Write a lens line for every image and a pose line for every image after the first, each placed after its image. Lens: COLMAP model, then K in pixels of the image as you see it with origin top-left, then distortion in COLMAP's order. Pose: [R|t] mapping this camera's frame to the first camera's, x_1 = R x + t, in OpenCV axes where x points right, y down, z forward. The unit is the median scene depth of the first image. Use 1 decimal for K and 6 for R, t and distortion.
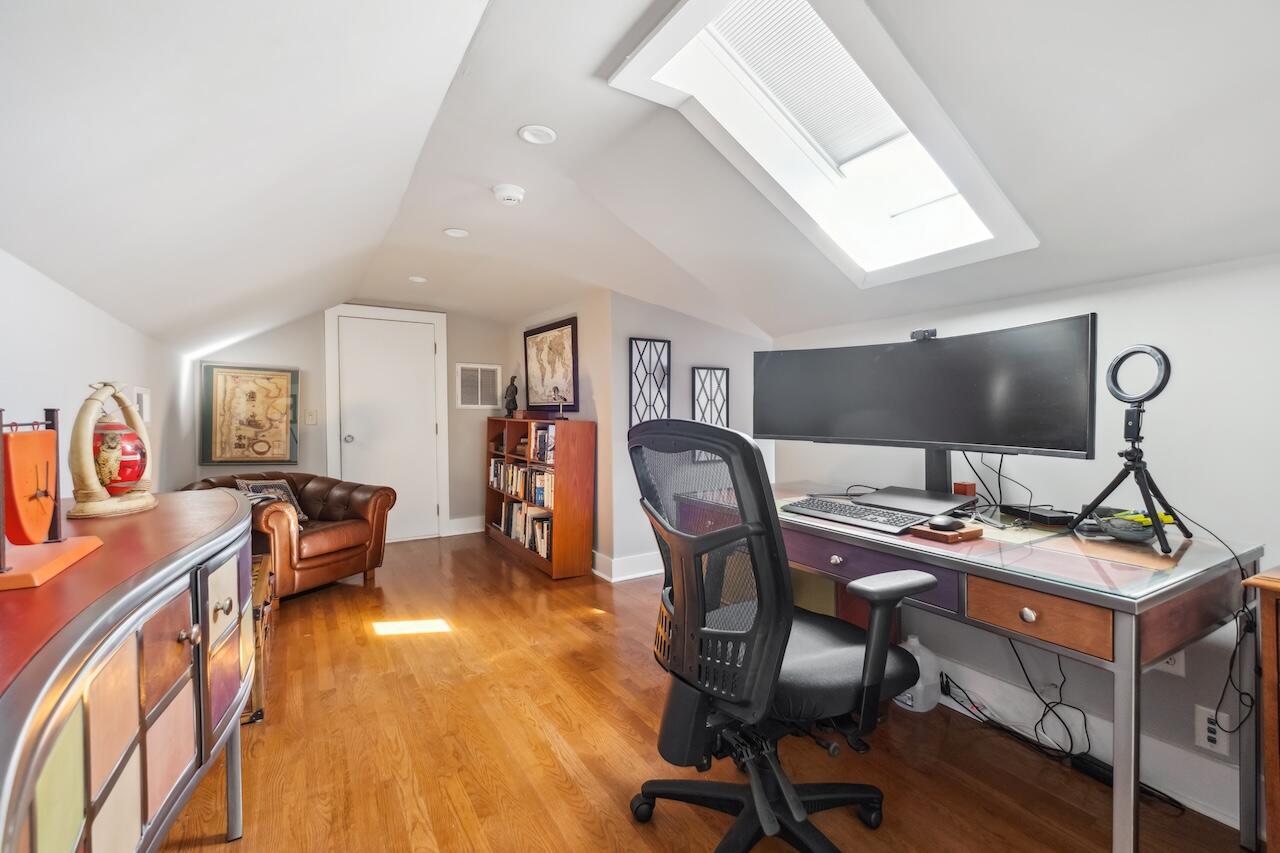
lens RADIAL K [[560.9, 0, 637.3], [0, 560.9, 417.1], [0, 0, 1]] dist [-0.012212, -0.001929]
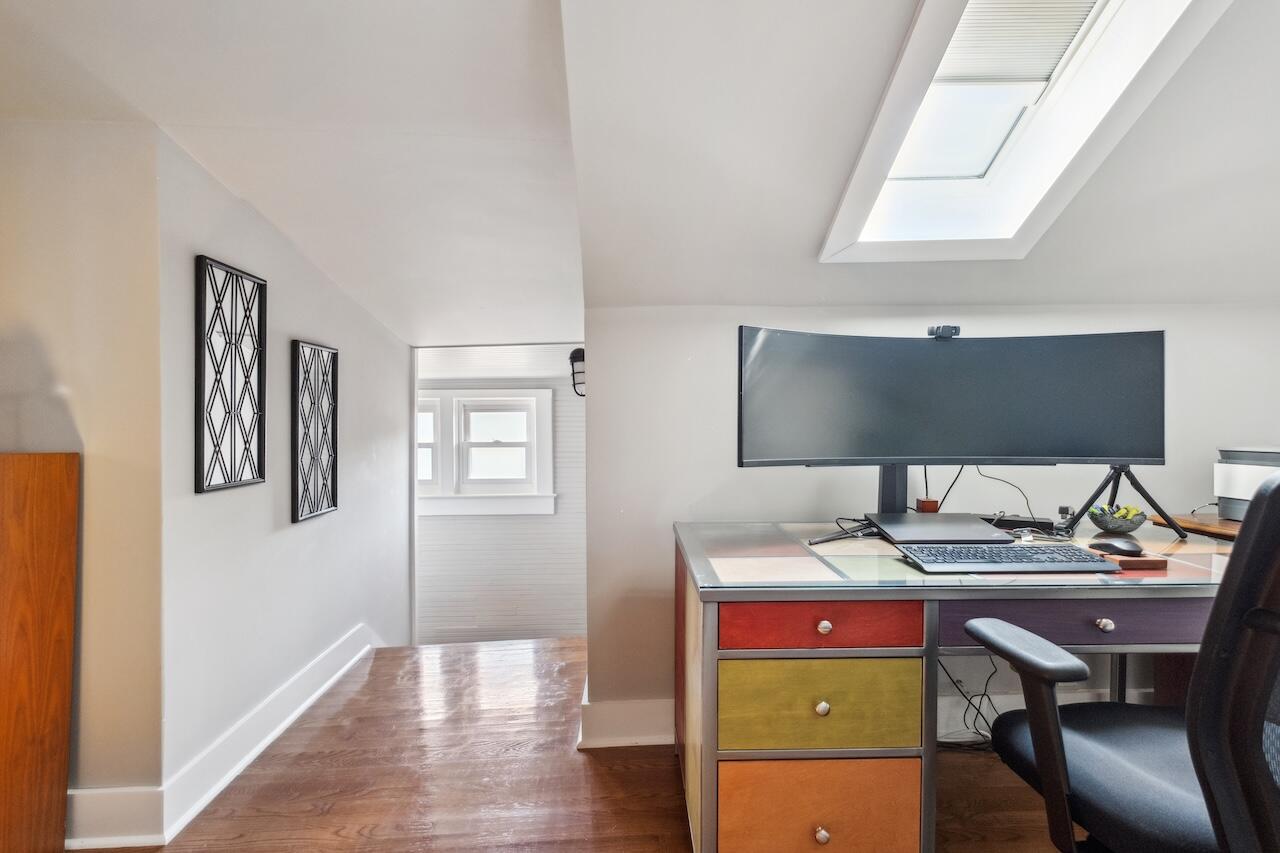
lens RADIAL K [[560.9, 0, 636.7], [0, 560.9, 422.4], [0, 0, 1]] dist [-0.012212, -0.001929]
pose [[0.485032, -0.003490, 0.874489, -0.422433], [0.014542, 0.999886, -0.004075, -0.011186], [-0.874375, 0.014693, 0.485027, 0.916070]]
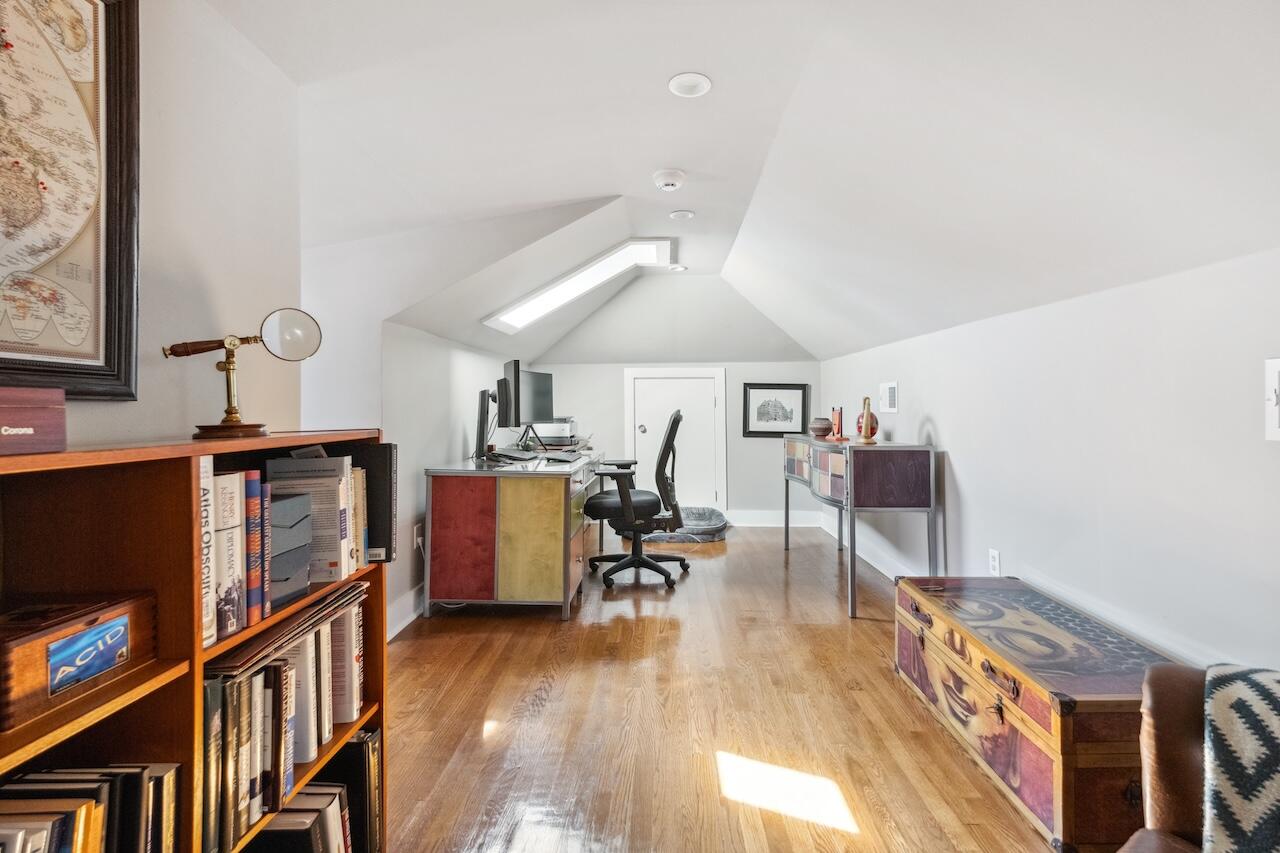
lens RADIAL K [[560.9, 0, 638.5], [0, 560.9, 416.3], [0, 0, 1]] dist [-0.012212, -0.001929]
pose [[-0.833382, 0.011163, 0.552584, -0.825004], [0.019834, 0.999756, 0.009717, 0.000108], [-0.552341, 0.019058, -0.833401, 2.117517]]
